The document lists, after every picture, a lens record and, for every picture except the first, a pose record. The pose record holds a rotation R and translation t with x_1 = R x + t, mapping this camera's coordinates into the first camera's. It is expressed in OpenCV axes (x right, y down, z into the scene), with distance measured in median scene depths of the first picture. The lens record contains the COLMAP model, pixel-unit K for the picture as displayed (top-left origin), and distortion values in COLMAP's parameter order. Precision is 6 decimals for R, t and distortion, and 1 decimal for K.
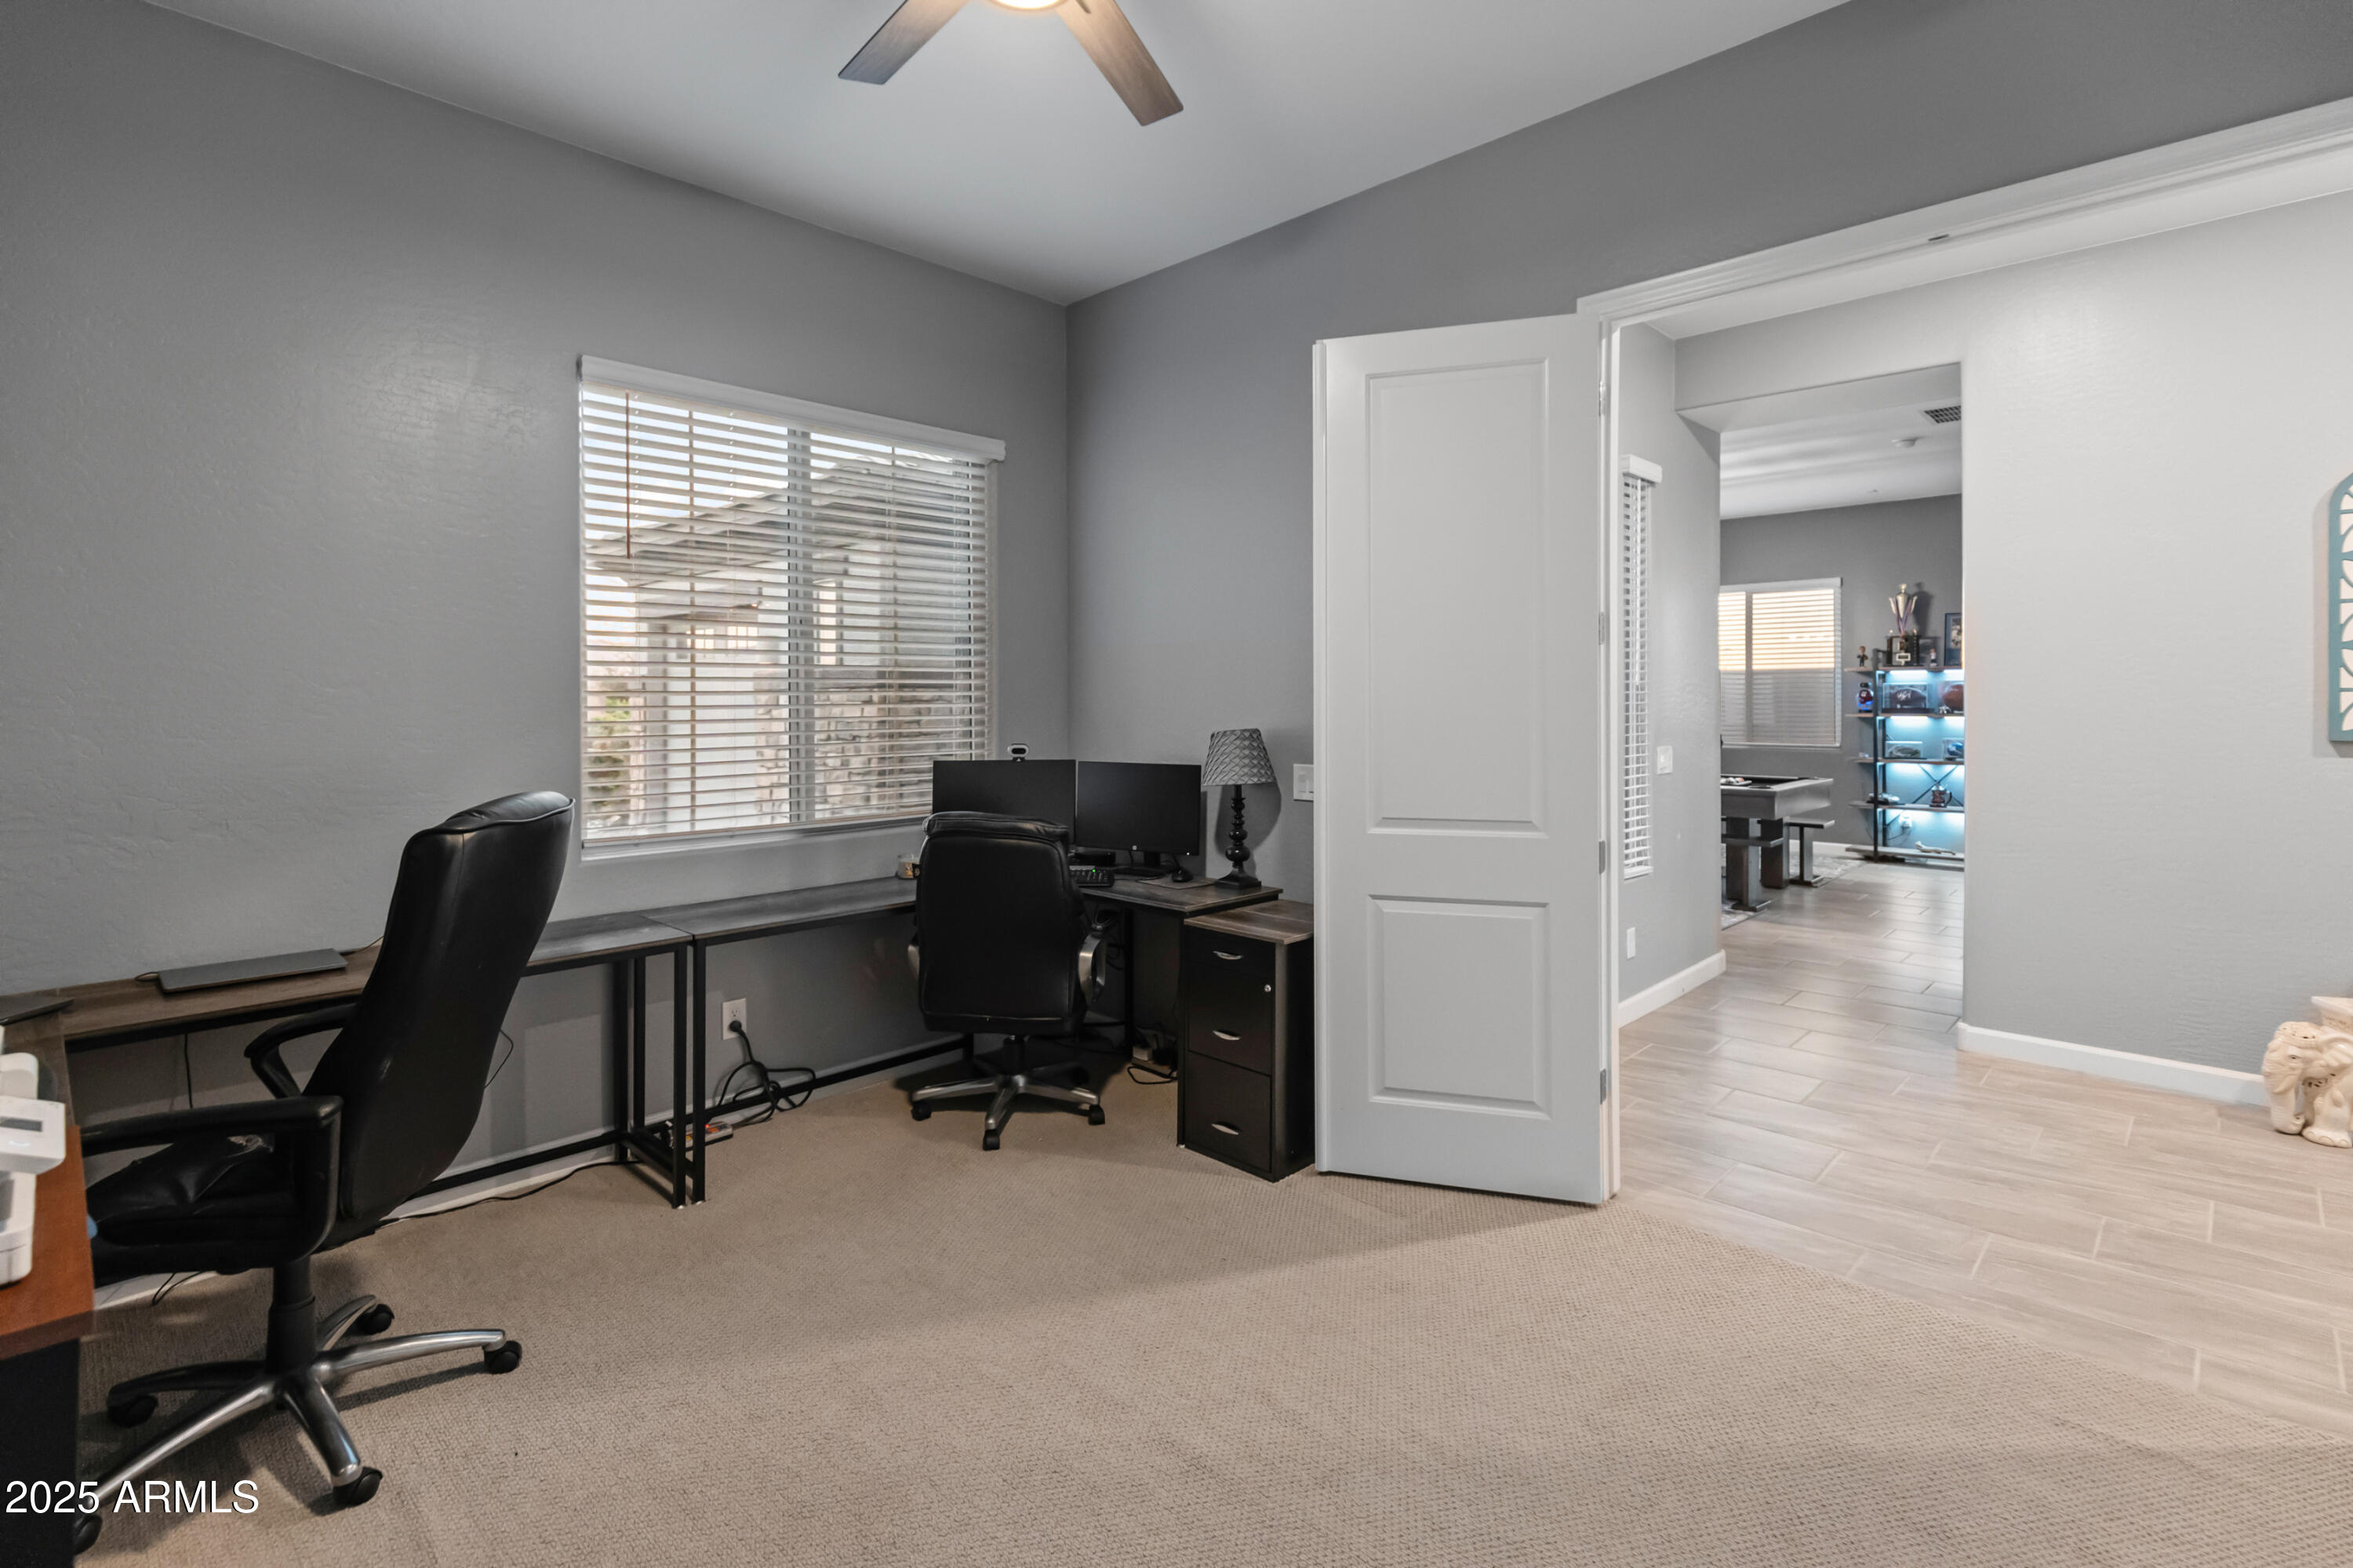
lens RADIAL K [[1105.0, 0, 1179.5], [0, 1105.0, 699.0], [0, 0, 1]] dist [0.007498, -0.001722]
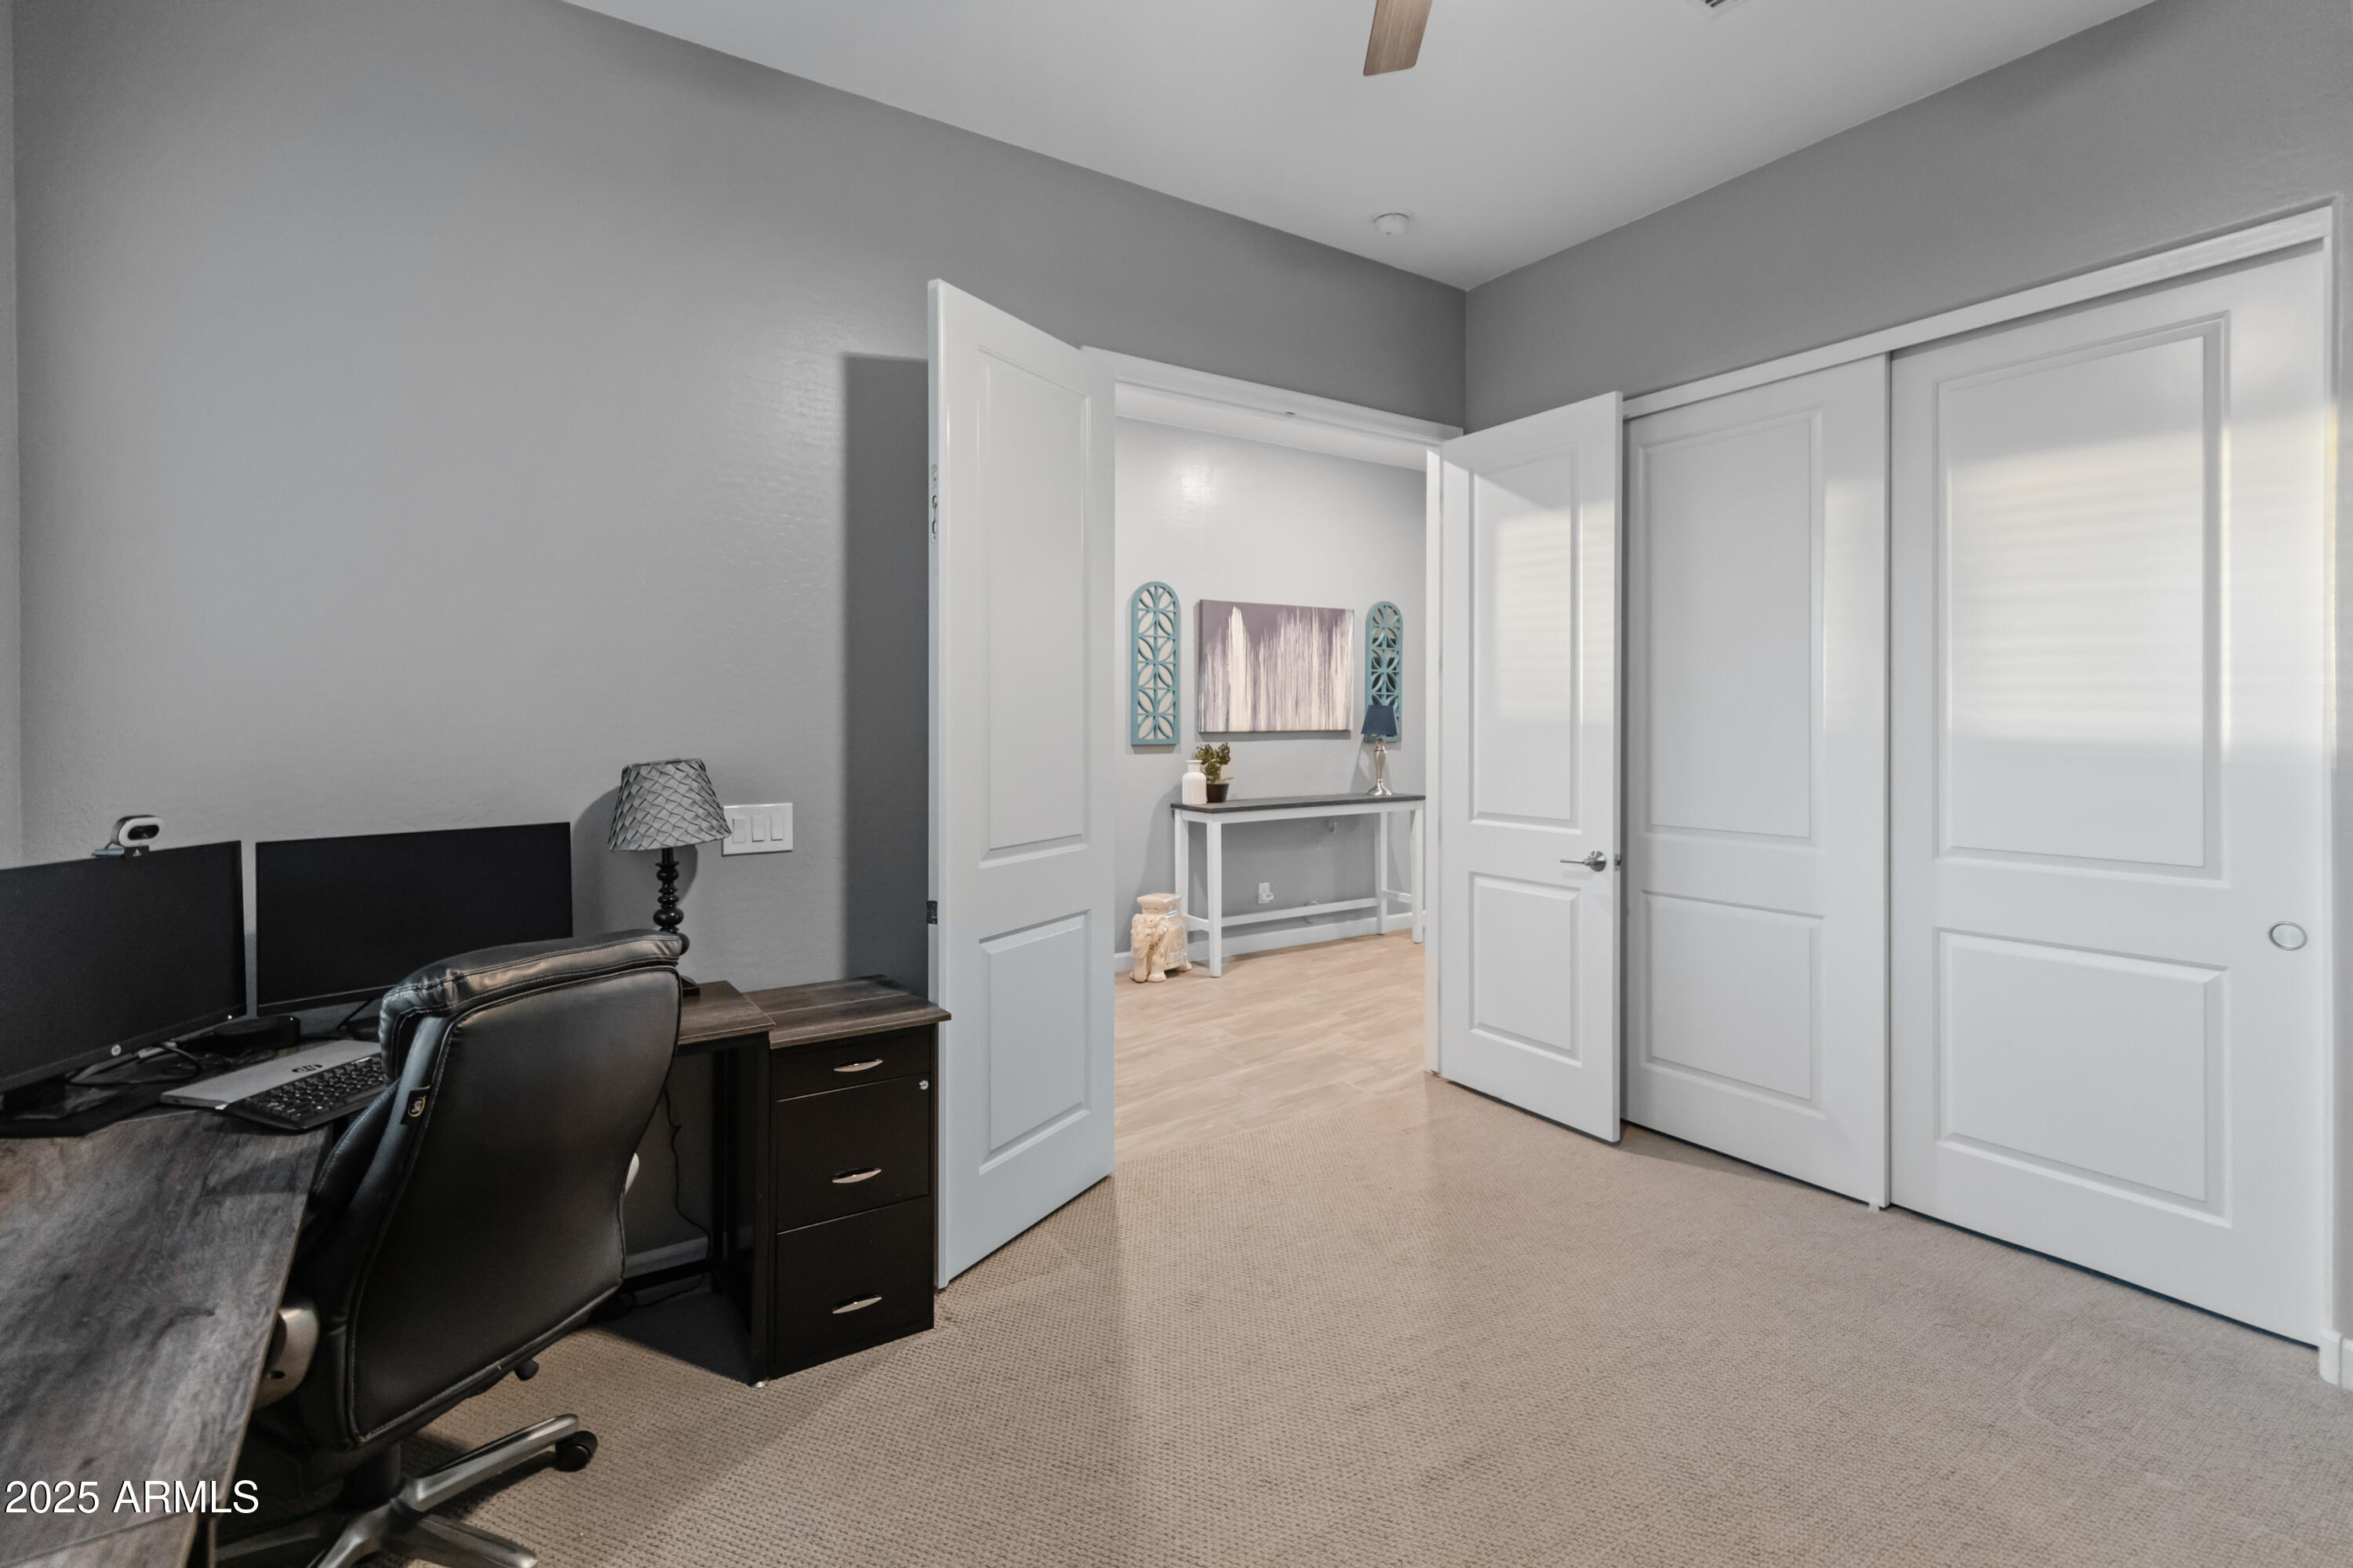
lens RADIAL K [[1105.0, 0, 1192.4], [0, 1105.0, 719.8], [0, 0, 1]] dist [0.007498, -0.001722]
pose [[0.194234, 0.002271, 0.980953, -0.701170], [0.002241, 0.999994, -0.002759, 0.006536], [-0.980953, 0.002734, 0.194227, 0.711213]]
